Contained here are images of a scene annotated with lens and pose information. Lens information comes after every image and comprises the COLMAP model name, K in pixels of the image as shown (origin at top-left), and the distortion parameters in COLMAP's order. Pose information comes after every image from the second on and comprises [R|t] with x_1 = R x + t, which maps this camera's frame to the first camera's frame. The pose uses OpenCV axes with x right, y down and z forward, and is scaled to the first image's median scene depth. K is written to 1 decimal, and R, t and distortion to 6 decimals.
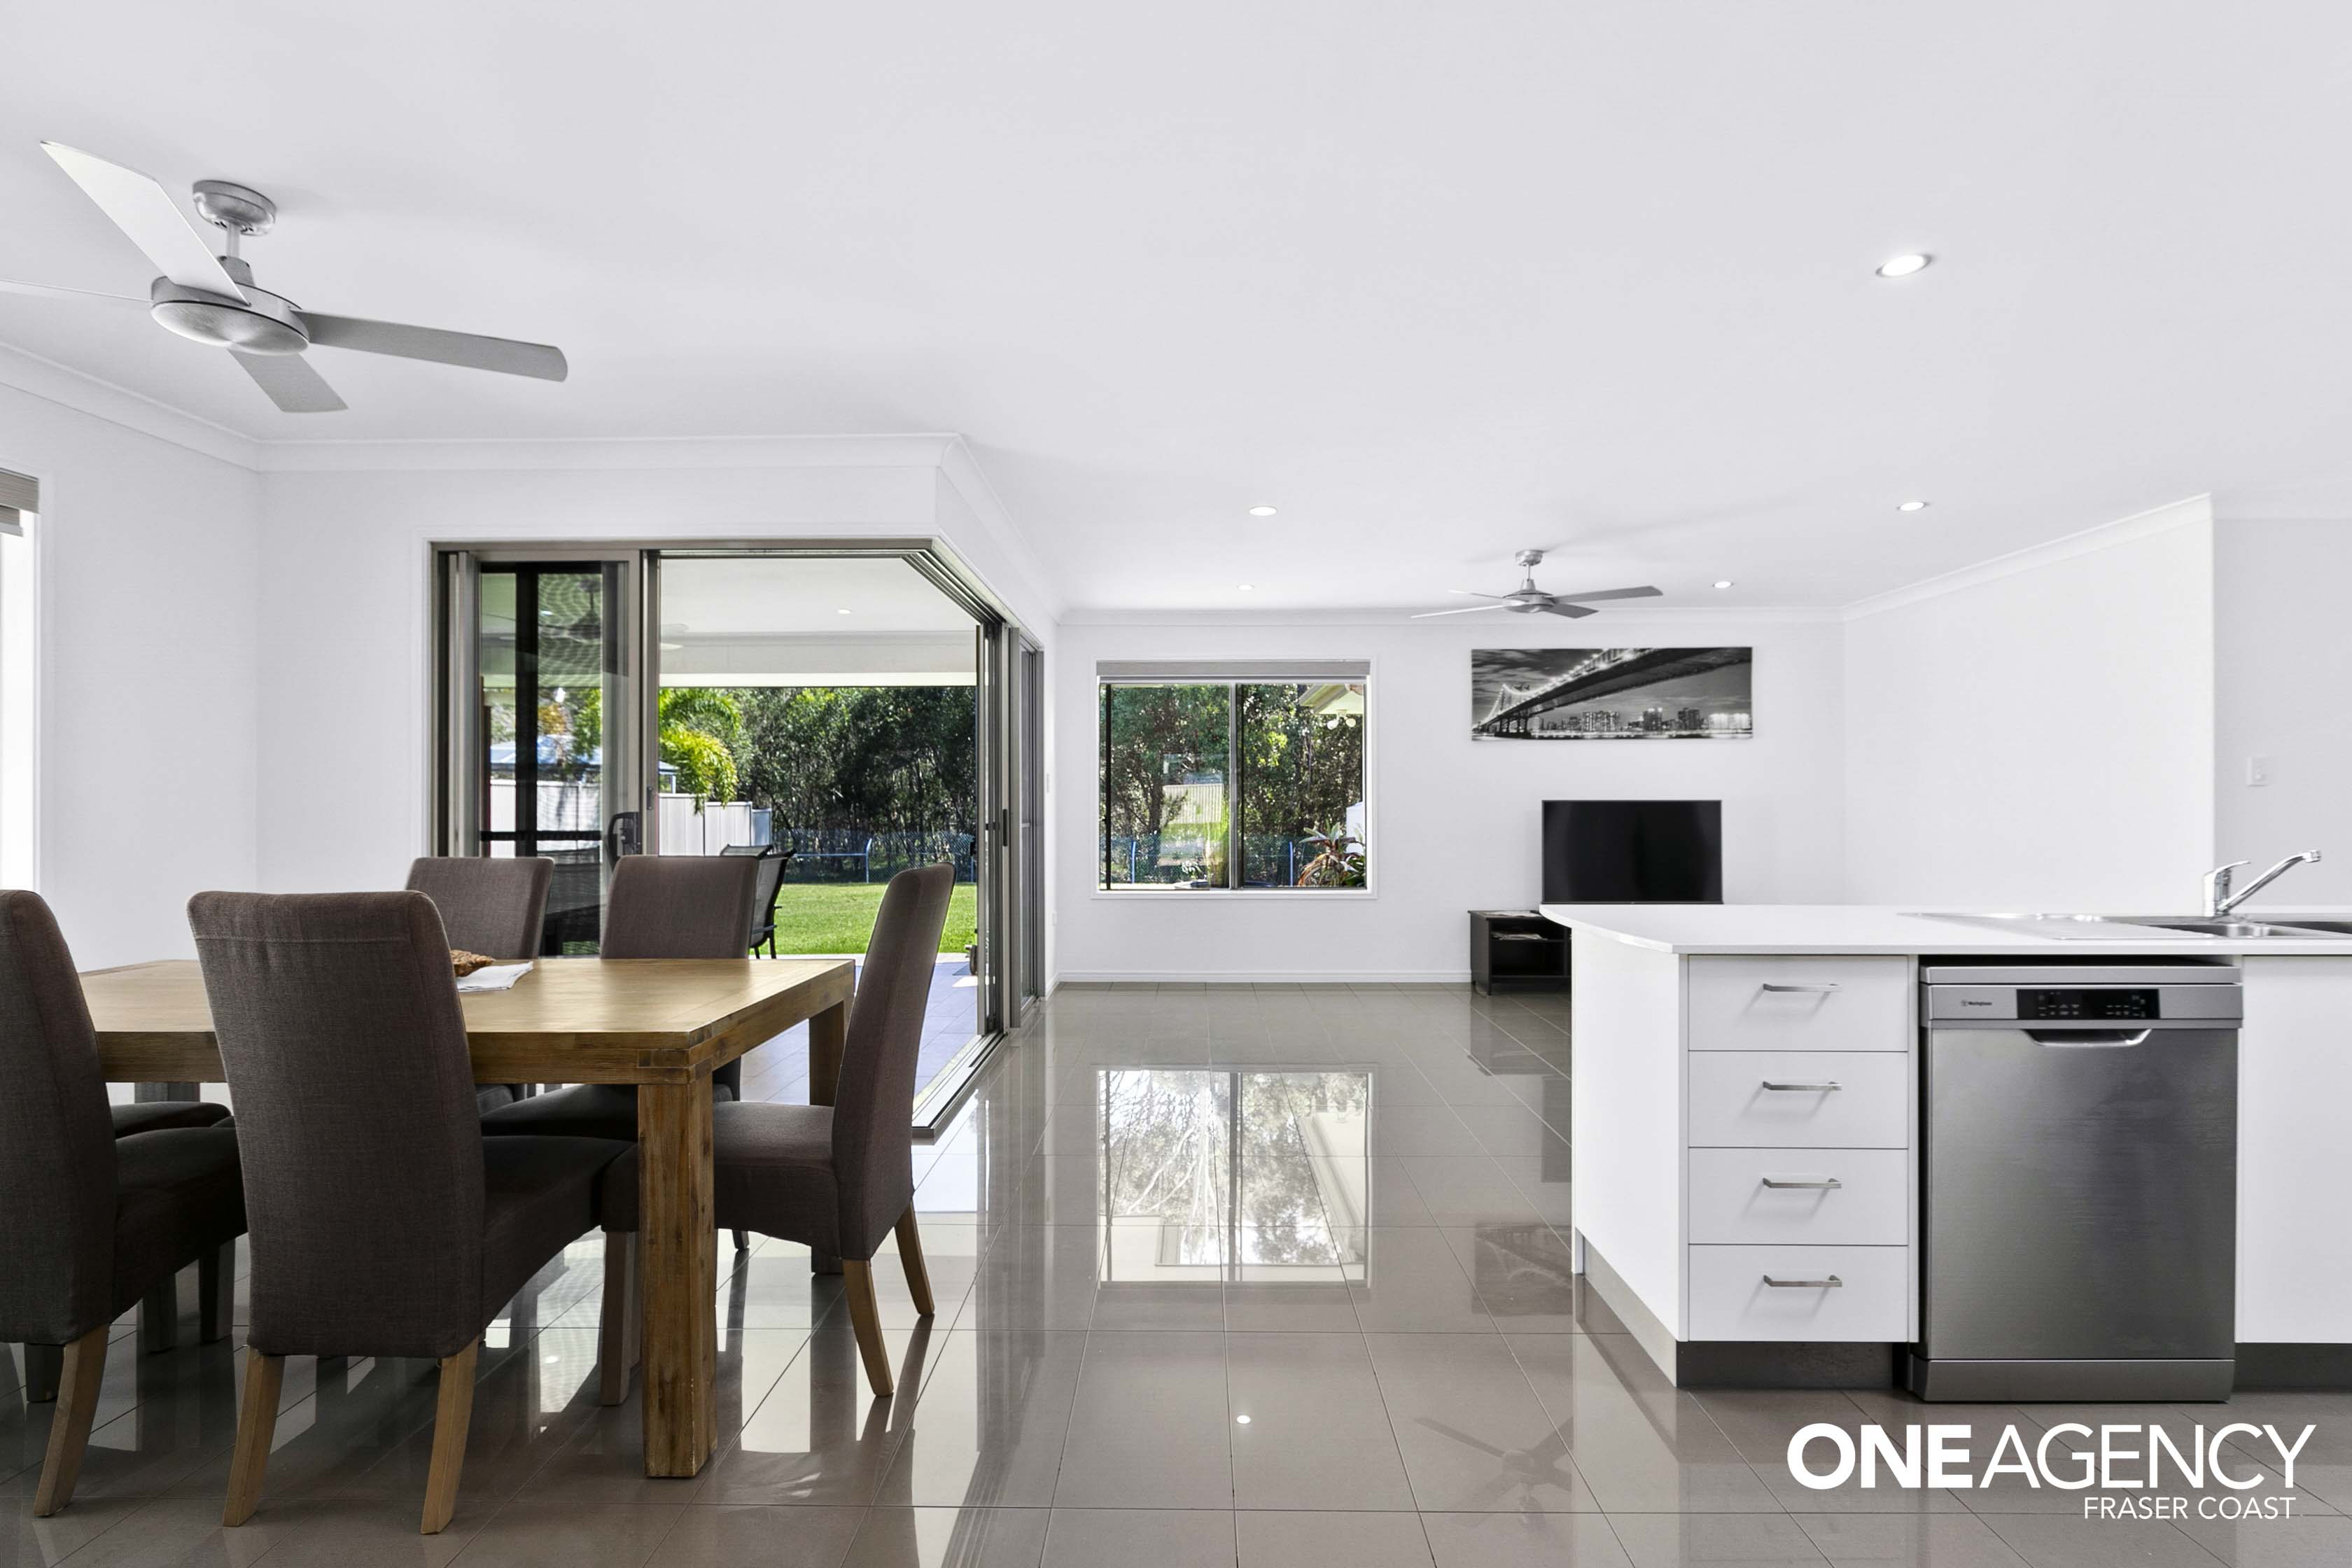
lens RADIAL K [[1123.9, 0, 1163.1], [0, 1123.9, 792.9], [0, 0, 1]] dist [-0.022615, -0.000066]
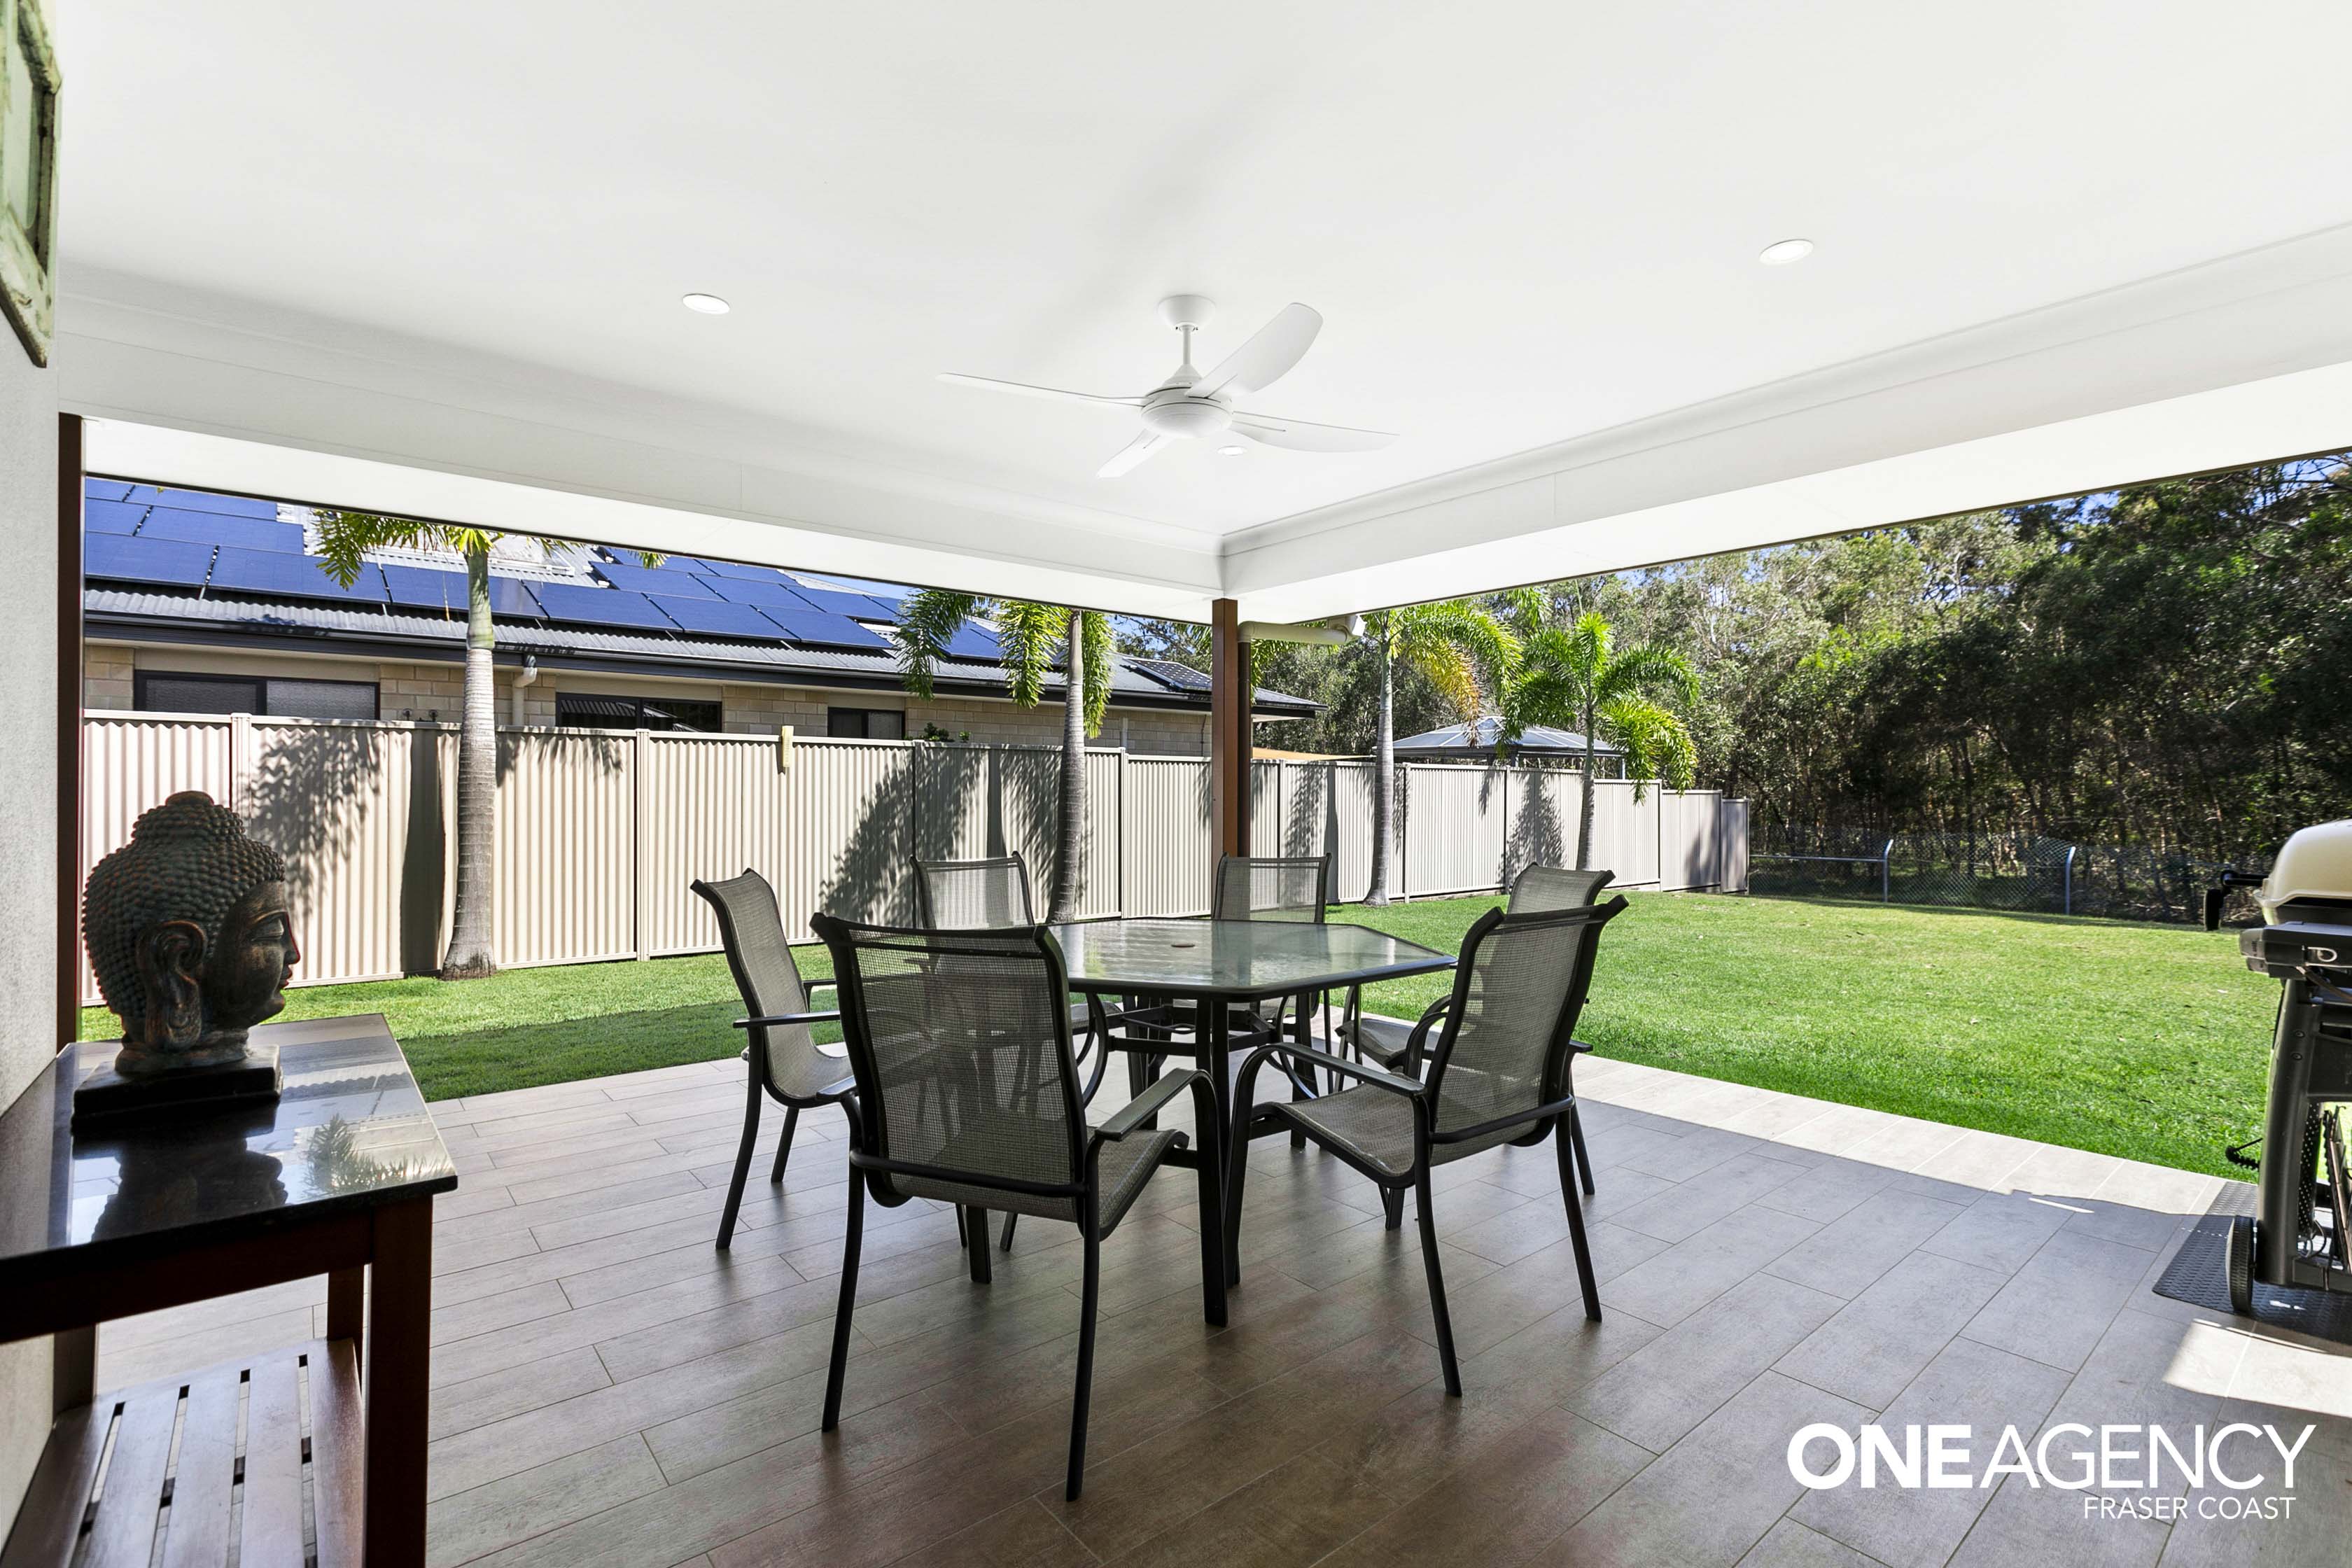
lens RADIAL K [[1063.4, 0, 1192.5], [0, 1063.4, 781.1], [0, 0, 1]] dist [0.001408, 0.001138]
pose [[0.668045, 0.003068, -0.744114, -0.036546], [-0.003399, 0.999994, 0.001071, 0.001791], [0.744113, 0.001814, 0.668051, 0.146857]]
